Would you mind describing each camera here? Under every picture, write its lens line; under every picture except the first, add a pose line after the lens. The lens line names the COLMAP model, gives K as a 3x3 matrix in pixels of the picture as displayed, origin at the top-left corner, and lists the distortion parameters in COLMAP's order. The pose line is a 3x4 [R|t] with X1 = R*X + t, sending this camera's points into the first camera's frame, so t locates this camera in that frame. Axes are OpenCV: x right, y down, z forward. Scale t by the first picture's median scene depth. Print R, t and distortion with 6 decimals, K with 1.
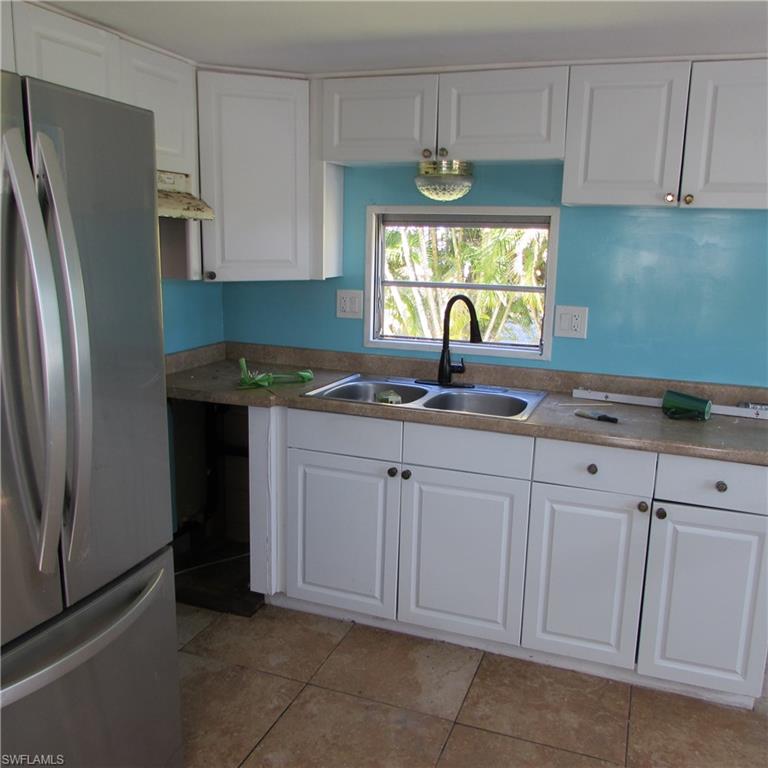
lens RADIAL K [[723.3, 0, 385.6], [0, 723.3, 378.0], [0, 0, 1]] dist [-0.052959, 0.034169]
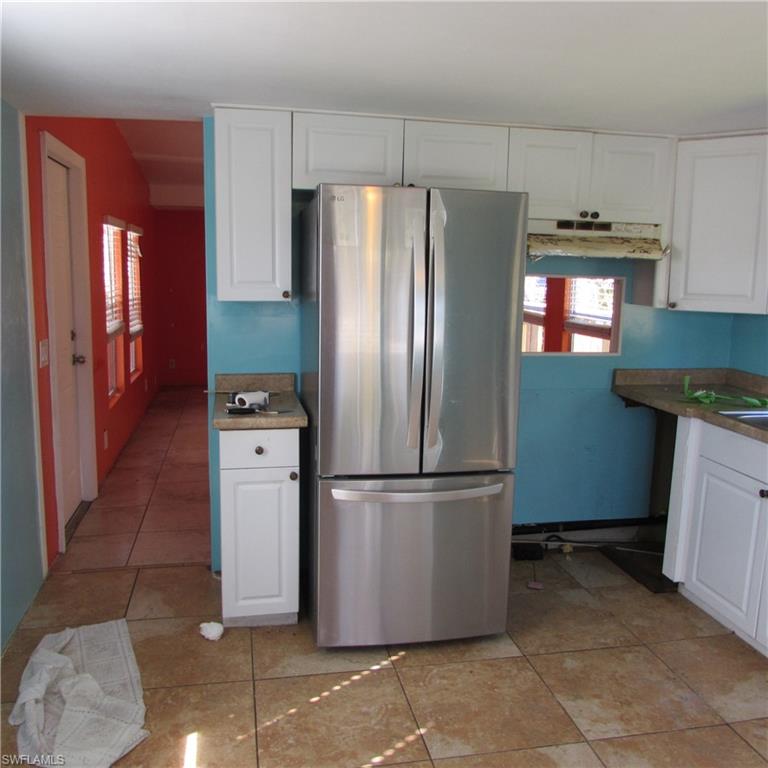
lens RADIAL K [[723.3, 0, 385.6], [0, 723.3, 378.0], [0, 0, 1]] dist [-0.052959, 0.034169]
pose [[0.532055, 0.122103, -0.837859, 0.535730], [-0.172648, 0.984403, 0.033824, 0.022393], [0.828921, 0.126658, 0.544838, -0.051266]]
